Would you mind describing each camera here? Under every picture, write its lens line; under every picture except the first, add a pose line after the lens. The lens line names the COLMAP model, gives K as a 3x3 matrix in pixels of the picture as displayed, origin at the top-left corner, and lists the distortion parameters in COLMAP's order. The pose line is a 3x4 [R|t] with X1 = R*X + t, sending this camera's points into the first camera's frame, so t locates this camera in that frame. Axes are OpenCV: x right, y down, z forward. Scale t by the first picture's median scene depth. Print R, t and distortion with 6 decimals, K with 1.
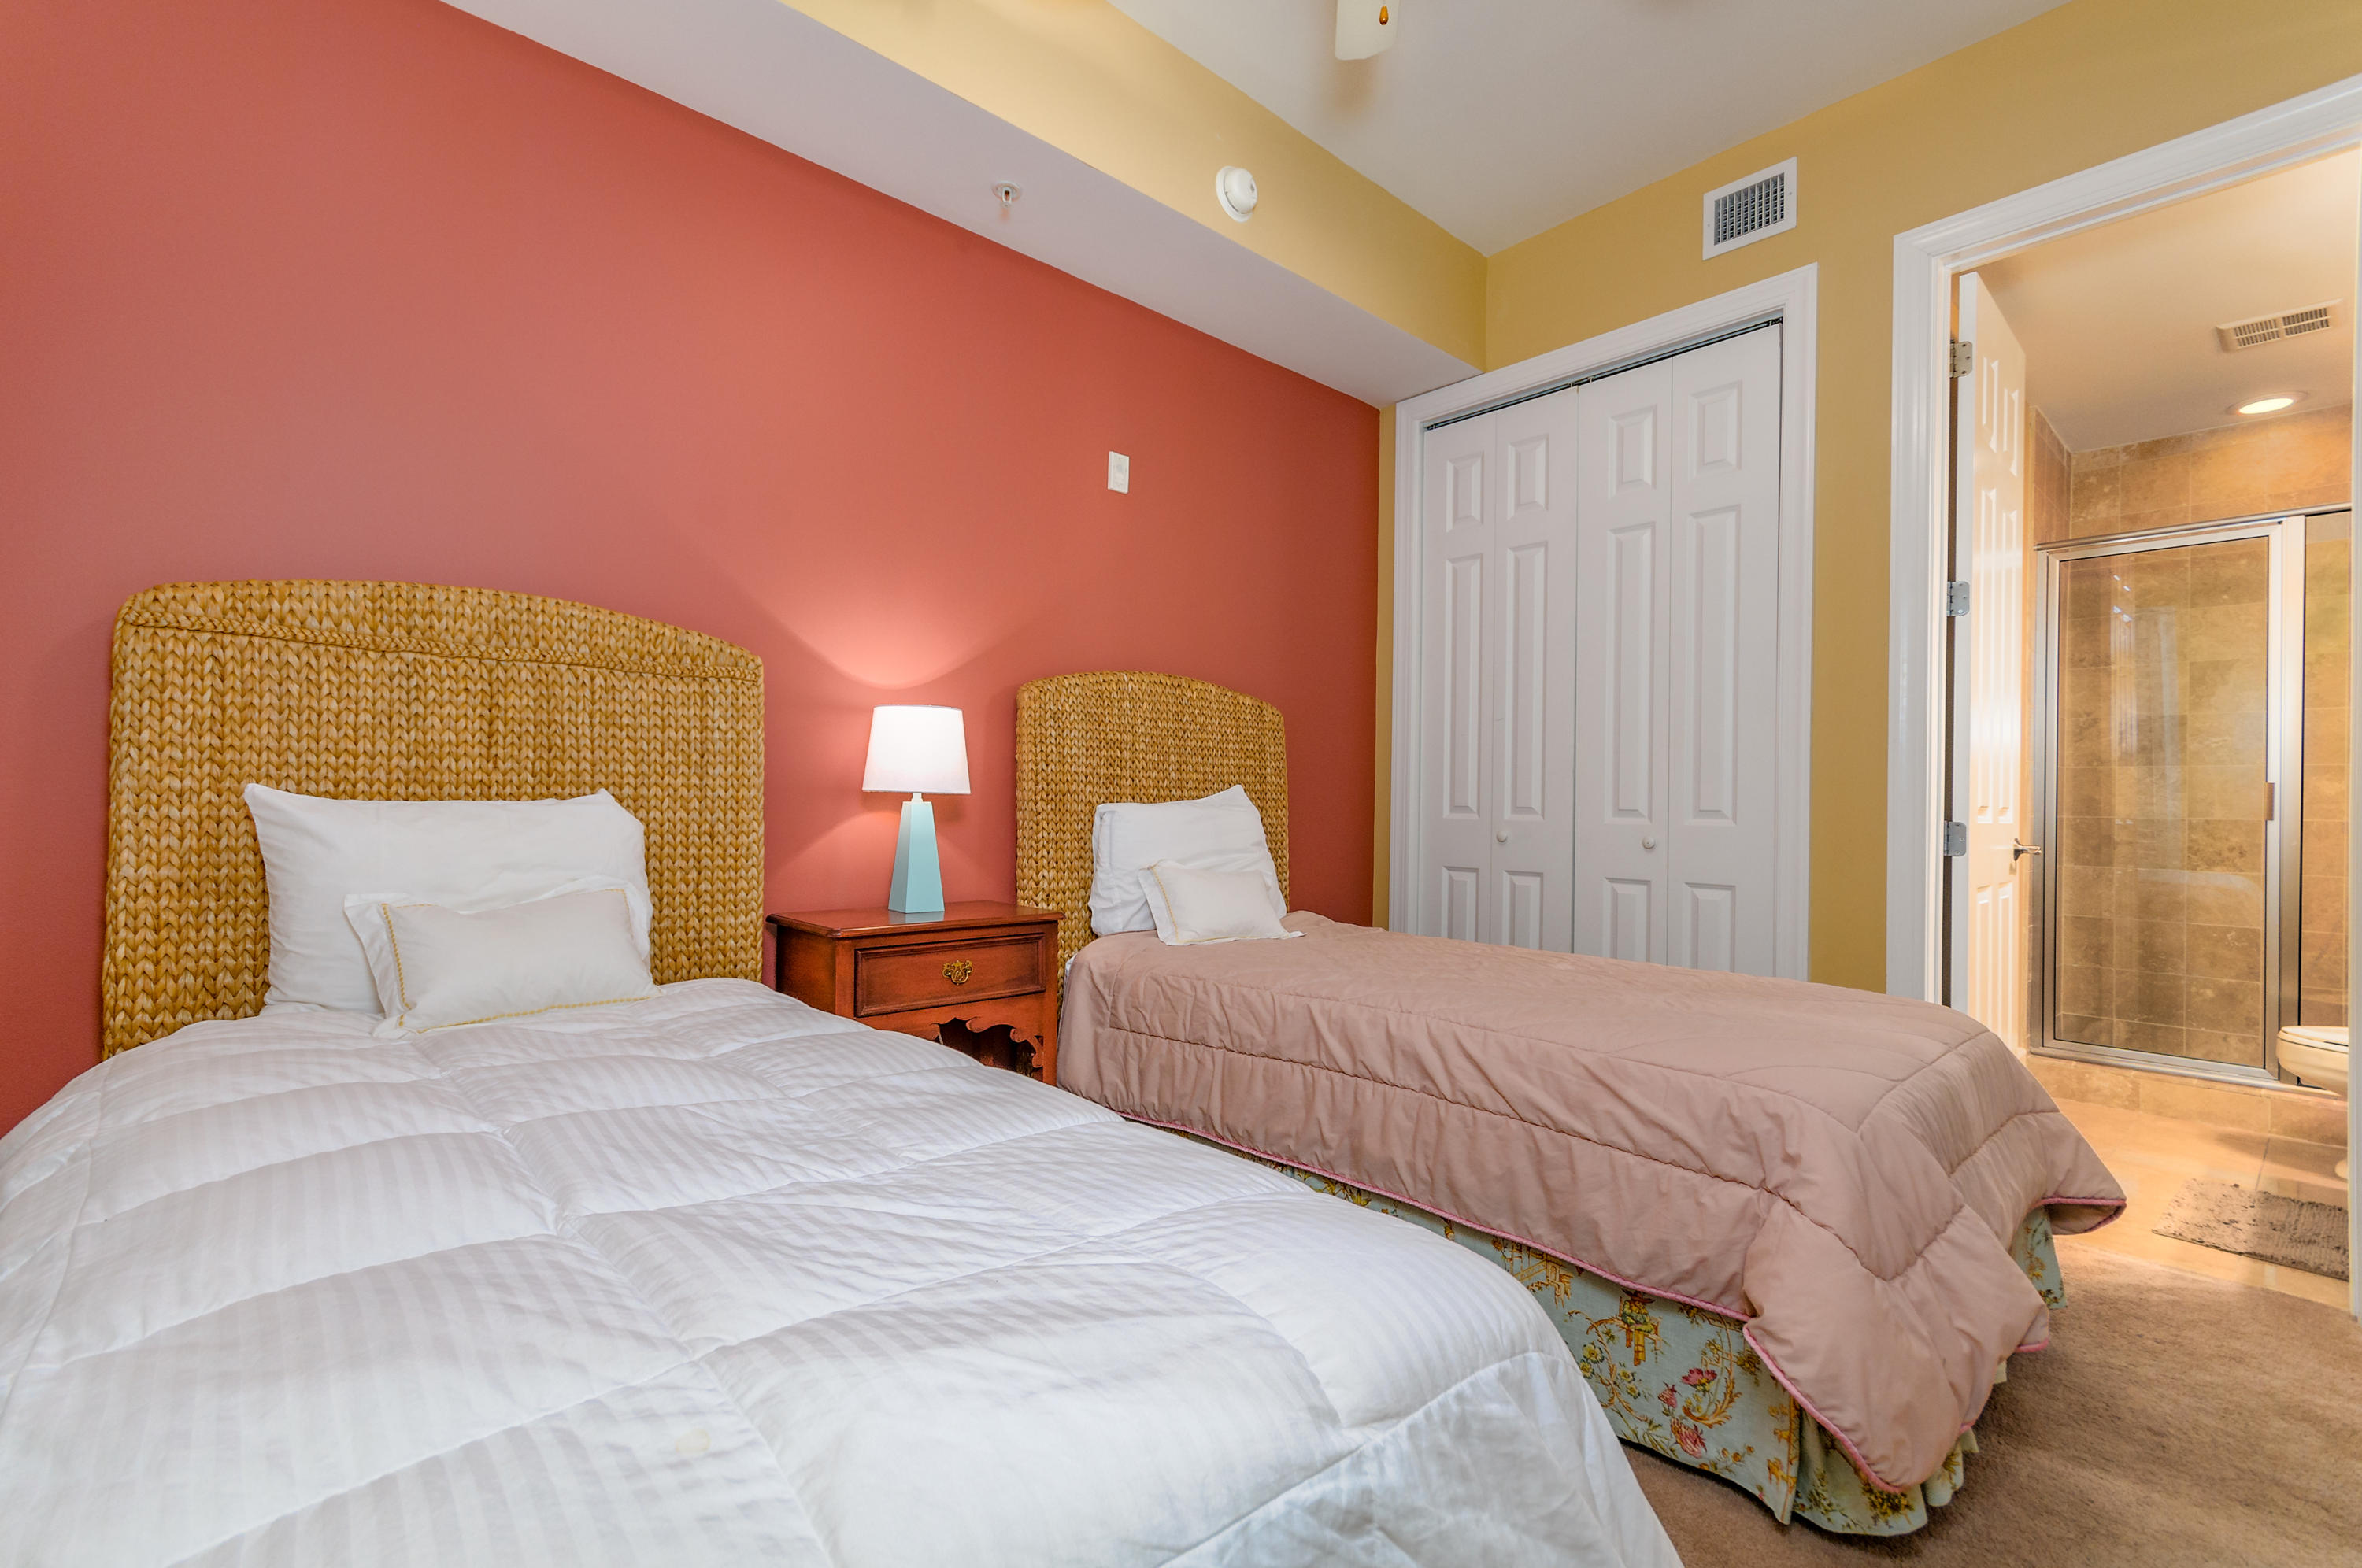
lens RADIAL K [[1016.5, 0, 1173.6], [0, 1016.5, 806.8], [0, 0, 1]] dist [0.000888, 0.000160]
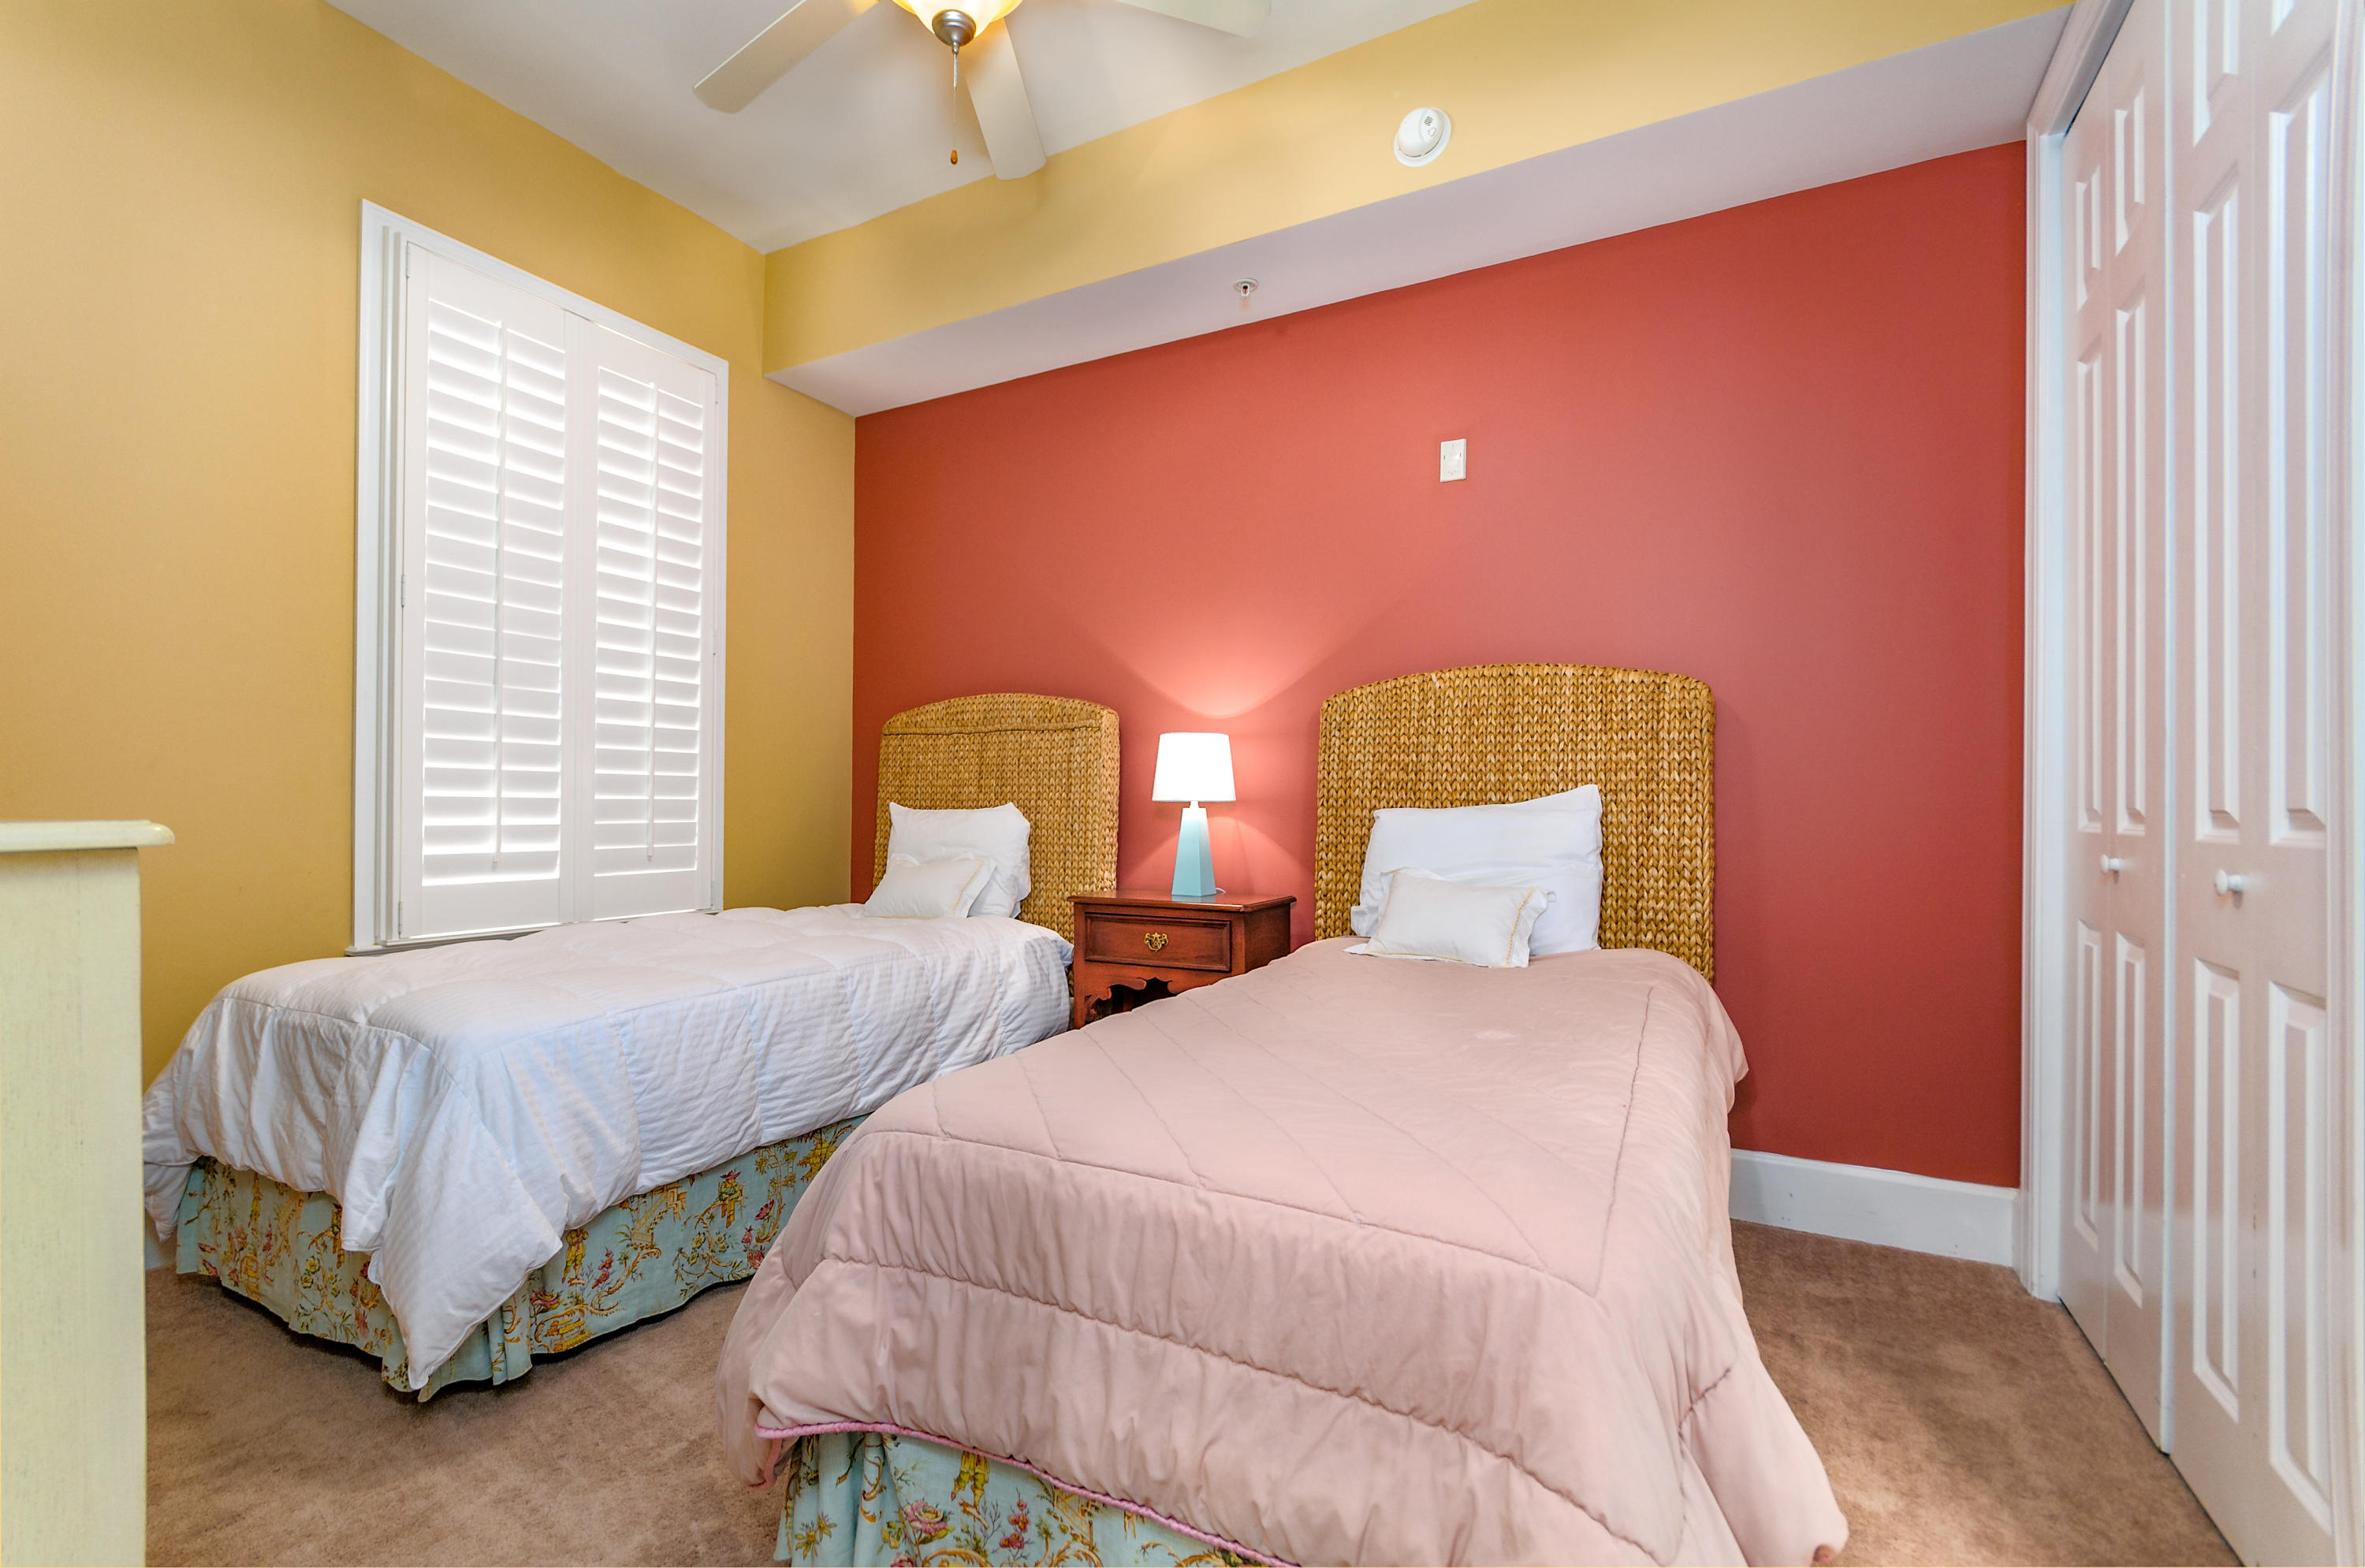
lens RADIAL K [[1017.9, 0, 1175.1], [0, 1017.9, 806.9], [0, 0, 1]] dist [0.000888, 0.000160]
pose [[0.357042, -0.013339, -0.933993, 0.914272], [-0.003724, 0.999870, -0.015703, 0.013089], [0.934081, 0.009085, 0.356945, 0.522966]]
